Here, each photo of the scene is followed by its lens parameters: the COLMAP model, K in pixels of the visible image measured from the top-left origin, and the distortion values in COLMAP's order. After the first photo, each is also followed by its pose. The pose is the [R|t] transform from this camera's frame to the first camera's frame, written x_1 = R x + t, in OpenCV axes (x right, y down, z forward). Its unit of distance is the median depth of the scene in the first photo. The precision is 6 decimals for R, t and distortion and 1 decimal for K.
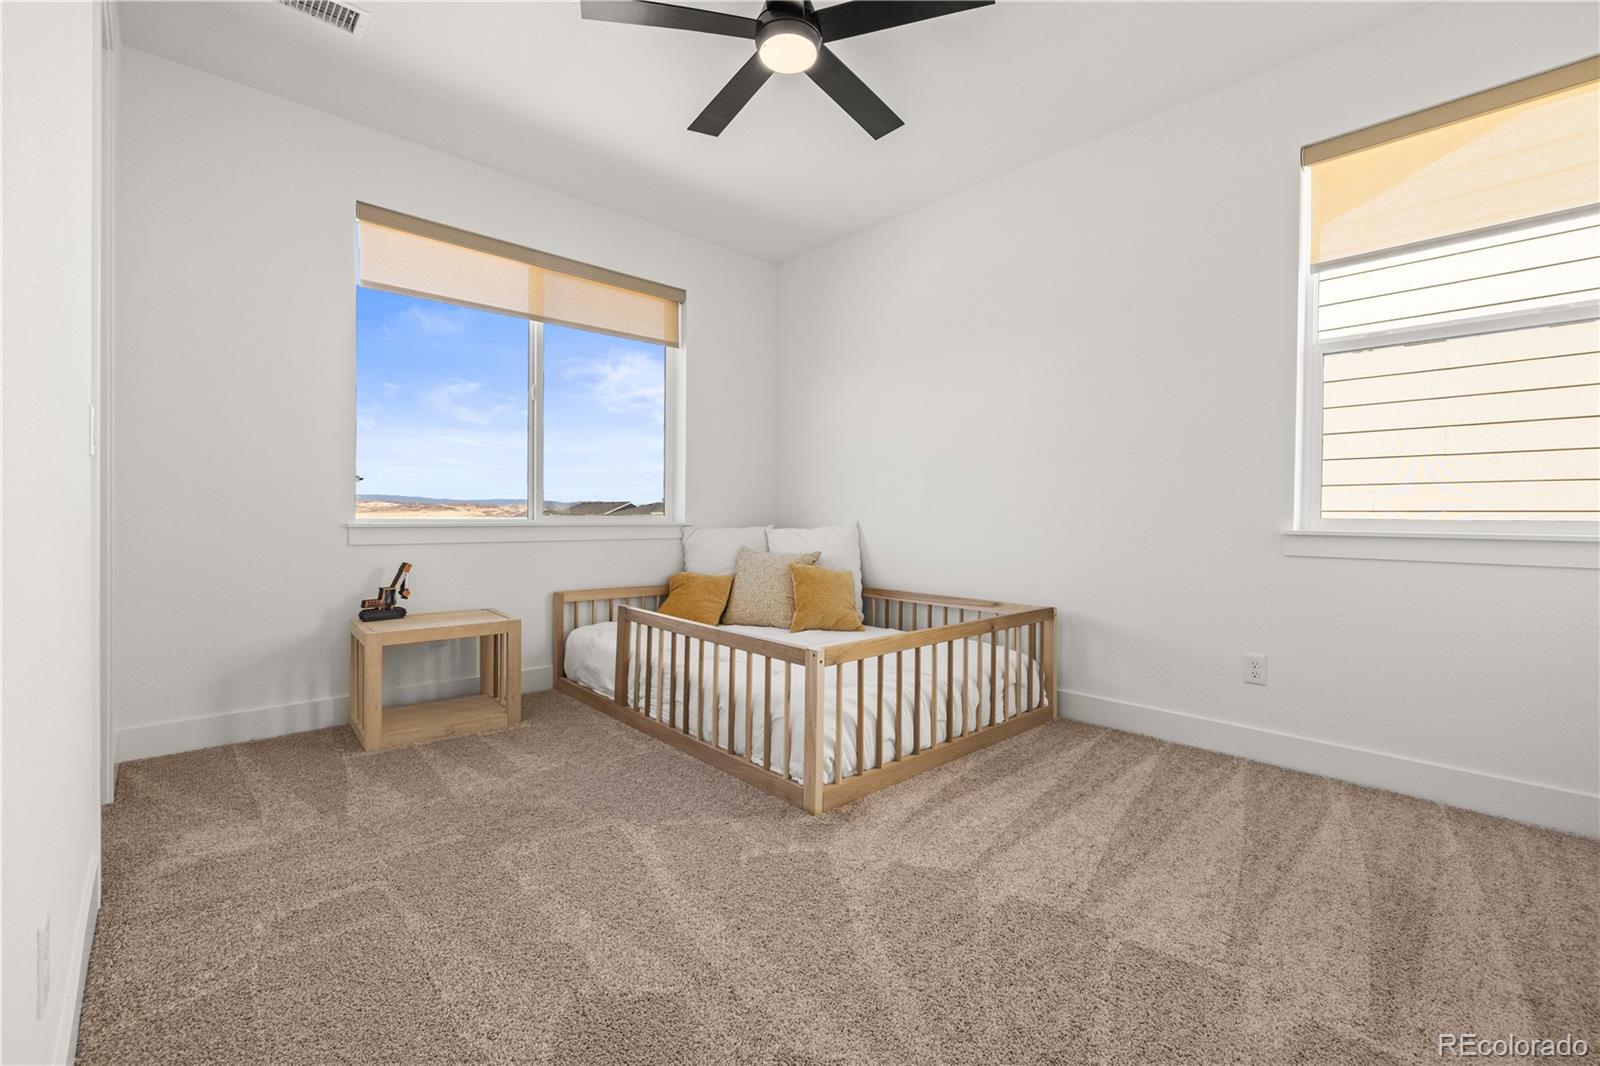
lens RADIAL K [[675.3, 0, 799.7], [0, 675.3, 525.3], [0, 0, 1]] dist [0.000955, 0.000211]
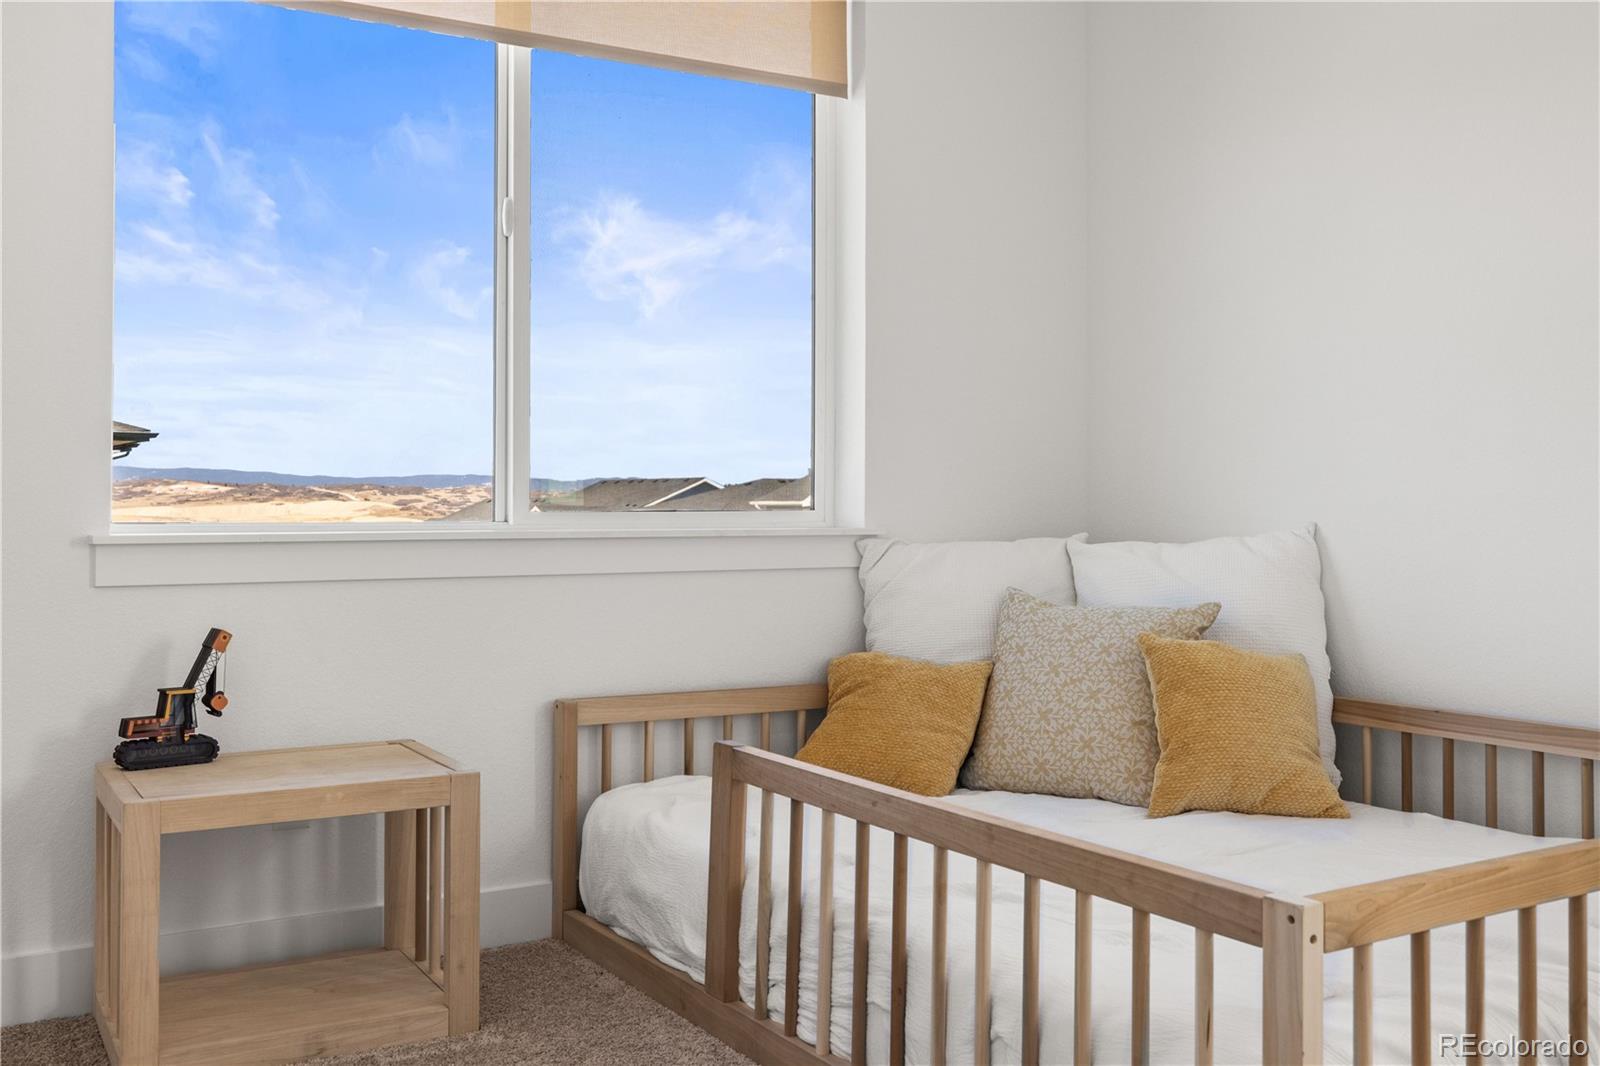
lens RADIAL K [[1542.7, 0, 807.8], [0, 1542.7, 496.6], [0, 0, 1]] dist [0.003043, 0.005023]
pose [[0.984380, -0.007529, -0.175894, -0.049594], [0.003823, 0.999764, -0.021399, -0.003874], [0.176013, 0.020392, 0.984177, 0.109168]]
